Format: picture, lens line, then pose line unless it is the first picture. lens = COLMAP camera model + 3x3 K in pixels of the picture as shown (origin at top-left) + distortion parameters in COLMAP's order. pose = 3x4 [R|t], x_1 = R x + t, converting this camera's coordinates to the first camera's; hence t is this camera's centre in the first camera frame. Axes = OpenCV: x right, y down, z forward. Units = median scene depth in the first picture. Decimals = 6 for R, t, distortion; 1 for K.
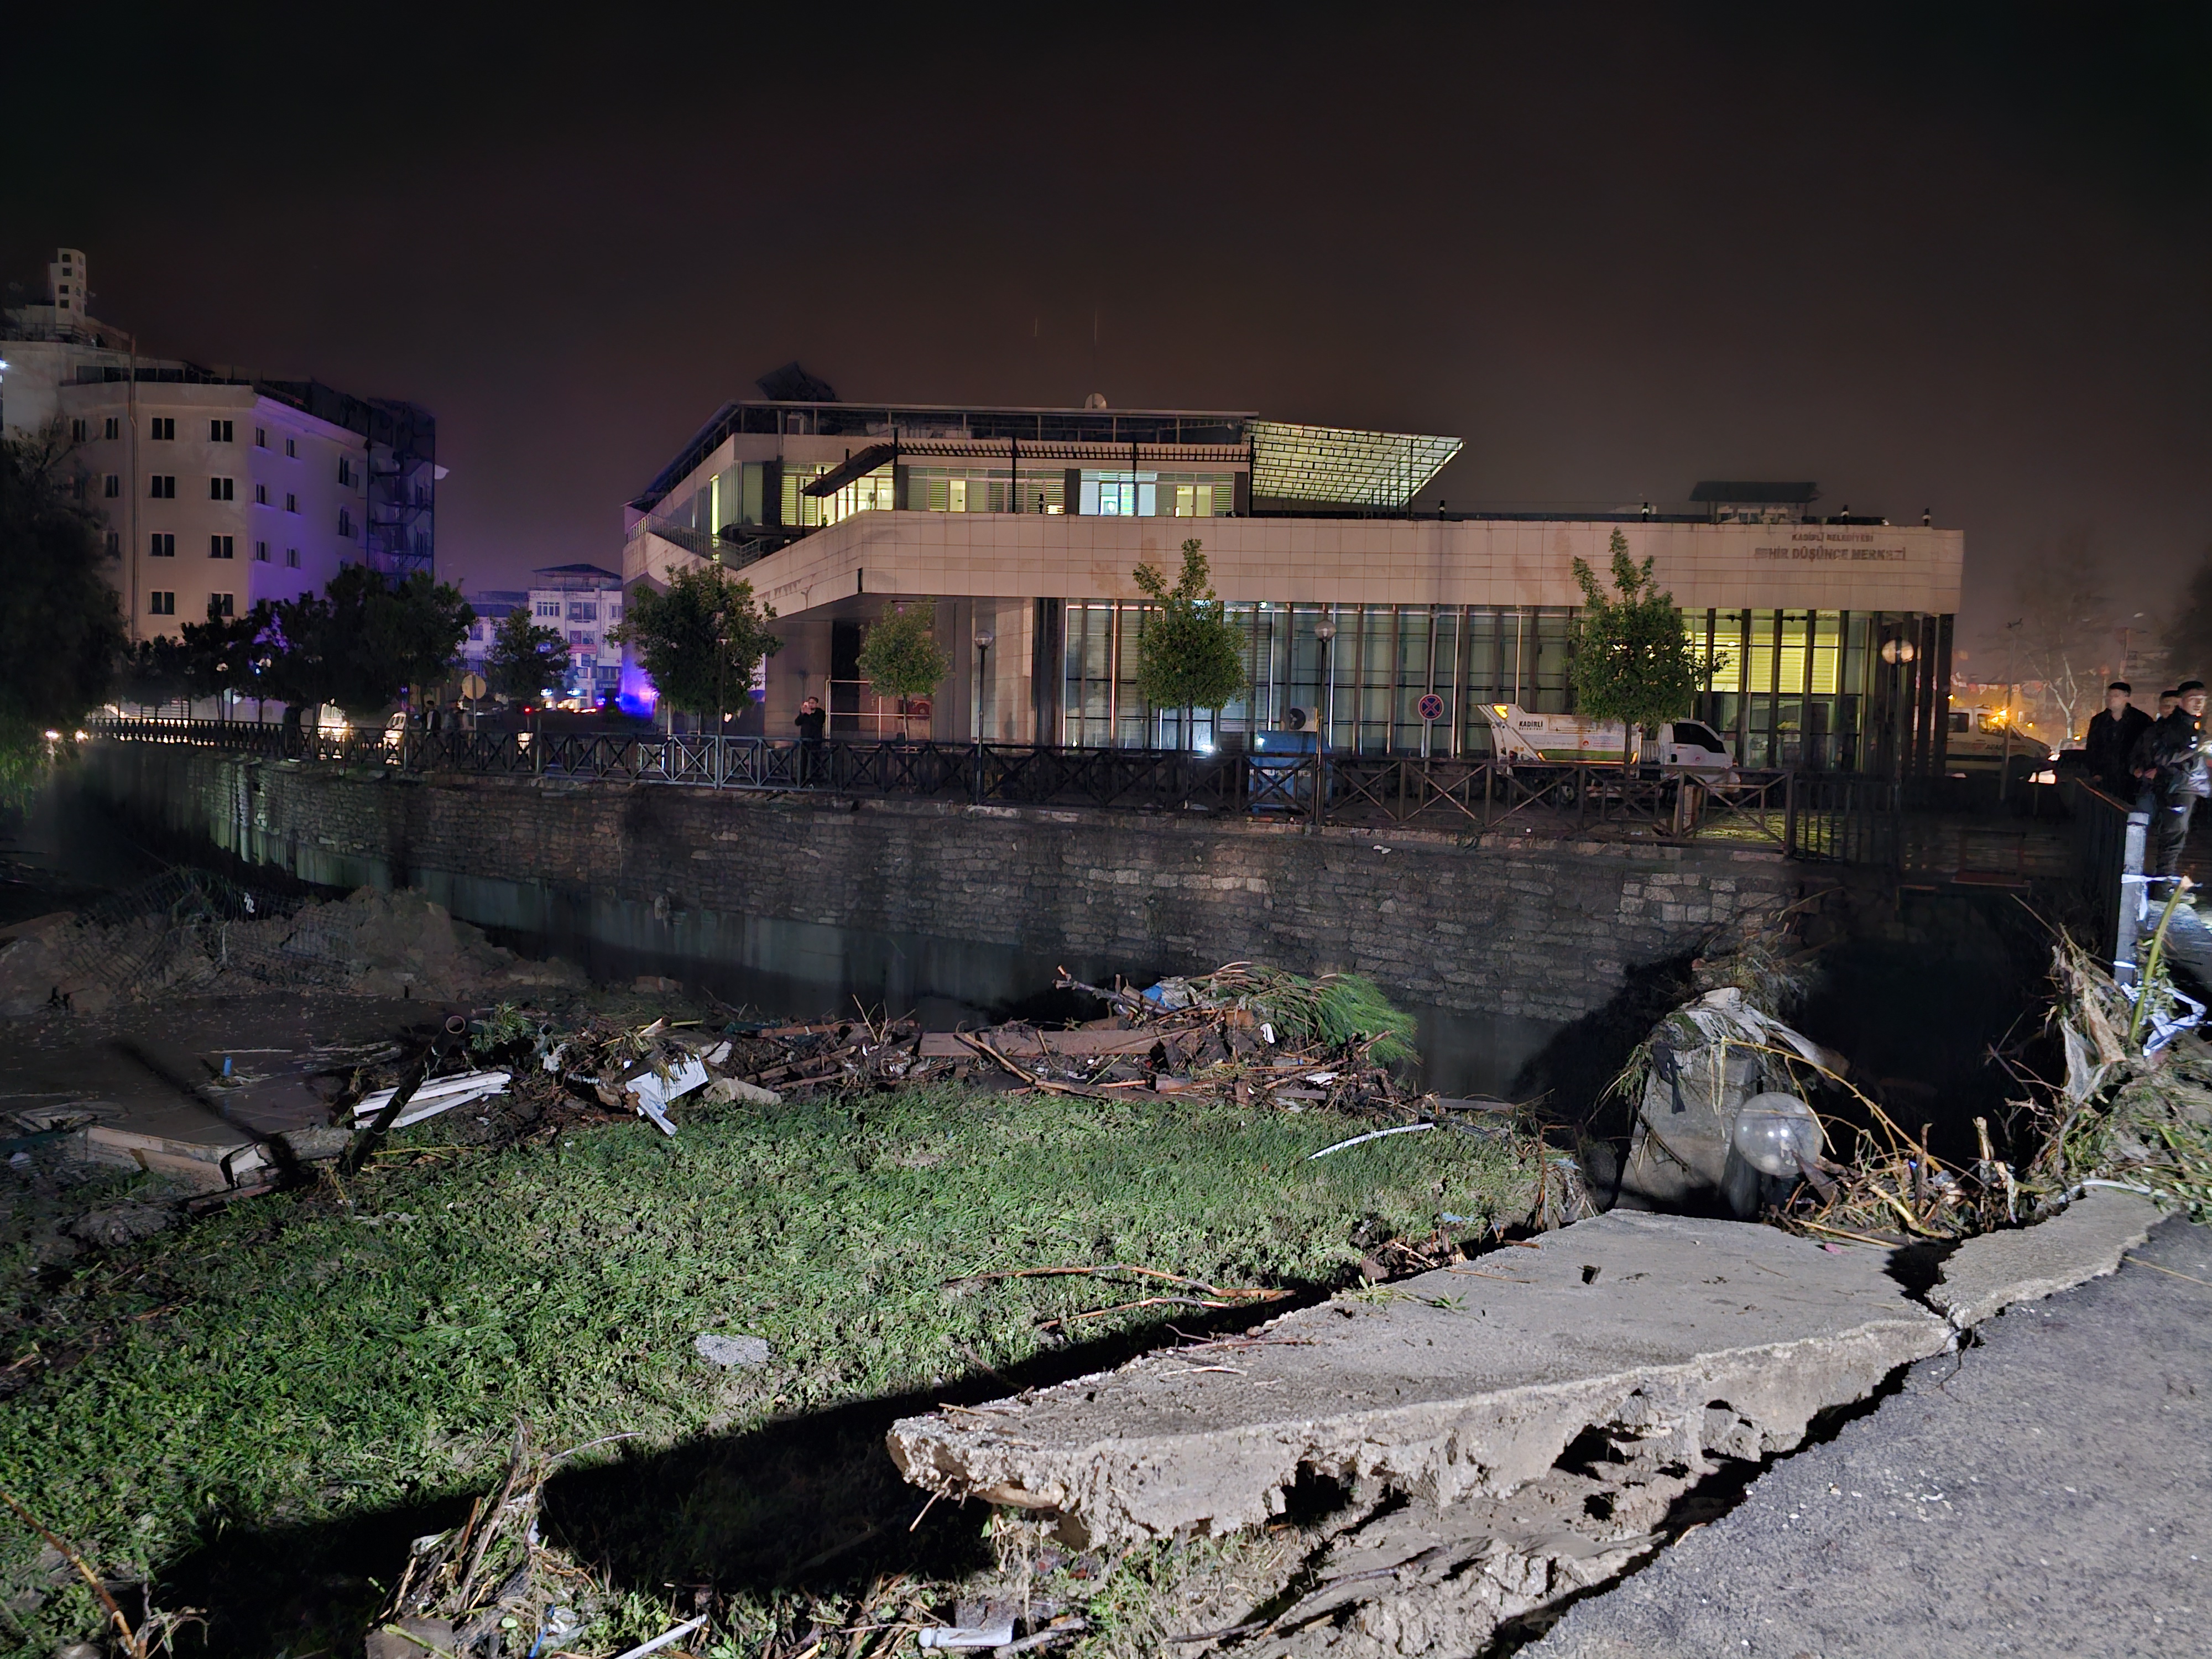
lens RADIAL K [[1481.4, 0, 1104.3], [0, 1481.4, 821.9], [0, 0, 1]] dist [0.033522, -0.002013]
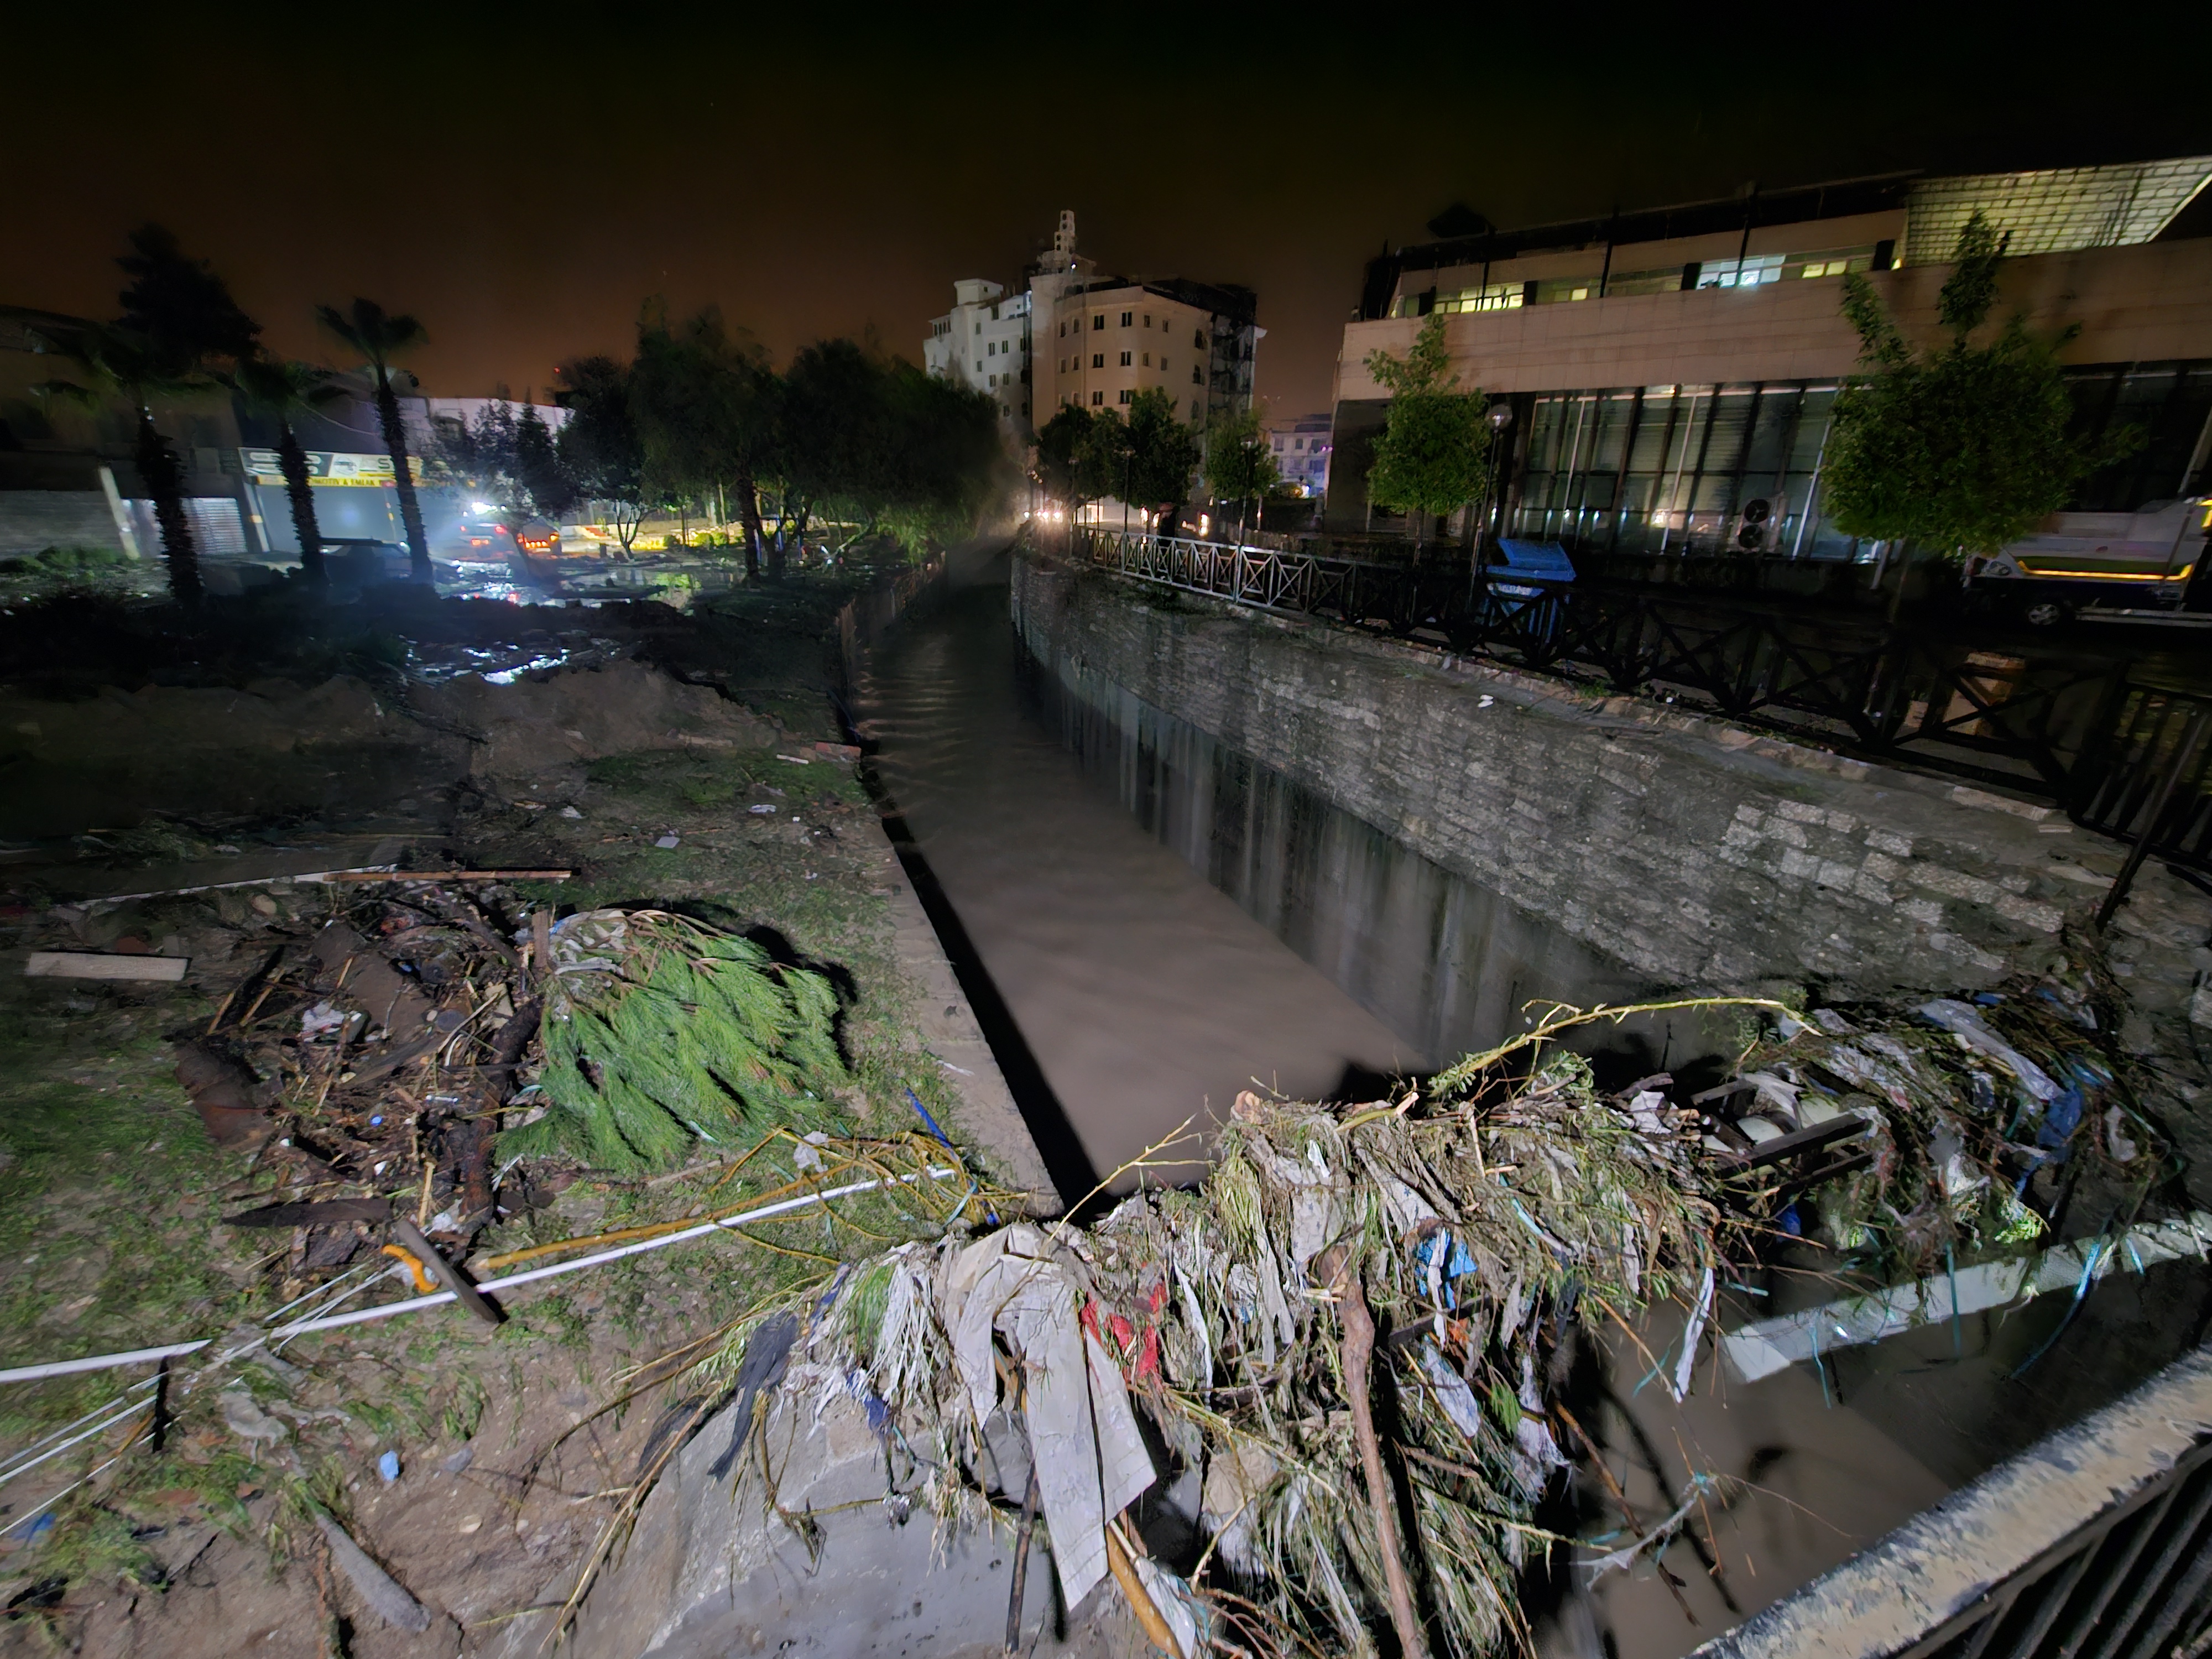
lens RADIAL K [[916.4, 0, 1105.0], [0, 916.4, 836.4], [0, 0, 1]] dist [0.002577, 0.000359]
pose [[0.810901, 0.193810, -0.552157, 0.279616], [-0.031871, 0.956789, 0.289031, -0.045513], [0.584315, -0.216778, 0.782038, 0.399873]]
